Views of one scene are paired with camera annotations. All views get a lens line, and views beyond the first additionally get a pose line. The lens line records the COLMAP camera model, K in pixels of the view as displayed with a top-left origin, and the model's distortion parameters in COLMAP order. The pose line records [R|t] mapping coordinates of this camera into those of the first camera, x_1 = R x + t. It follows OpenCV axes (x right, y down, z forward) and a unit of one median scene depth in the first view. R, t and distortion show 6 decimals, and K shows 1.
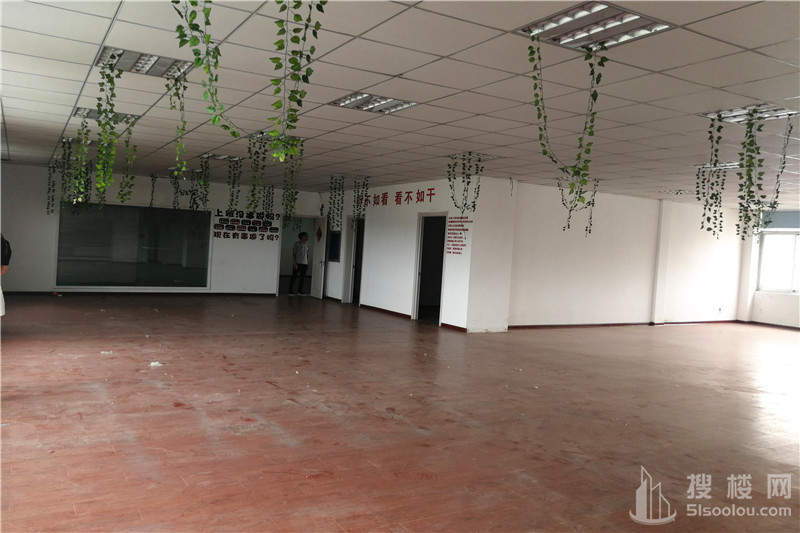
lens RADIAL K [[648.2, 0, 399.4], [0, 648.2, 267.0], [0, 0, 1]] dist [-0.005281, -0.000941]
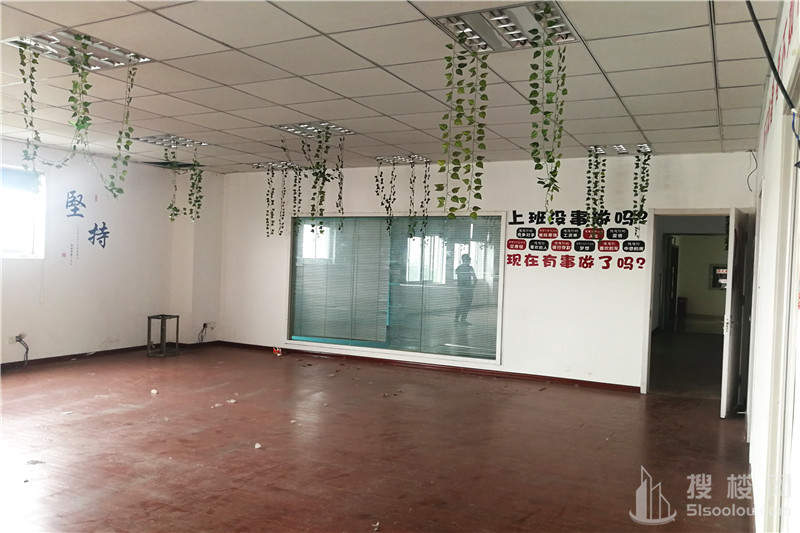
lens RADIAL K [[648.2, 0, 399.6], [0, 648.2, 265.5], [0, 0, 1]] dist [-0.005281, -0.000941]
pose [[0.535509, -0.018386, -0.844330, 0.105692], [-0.023360, 0.999058, -0.036571, -0.023967], [0.844207, 0.039308, 0.534575, 0.635707]]
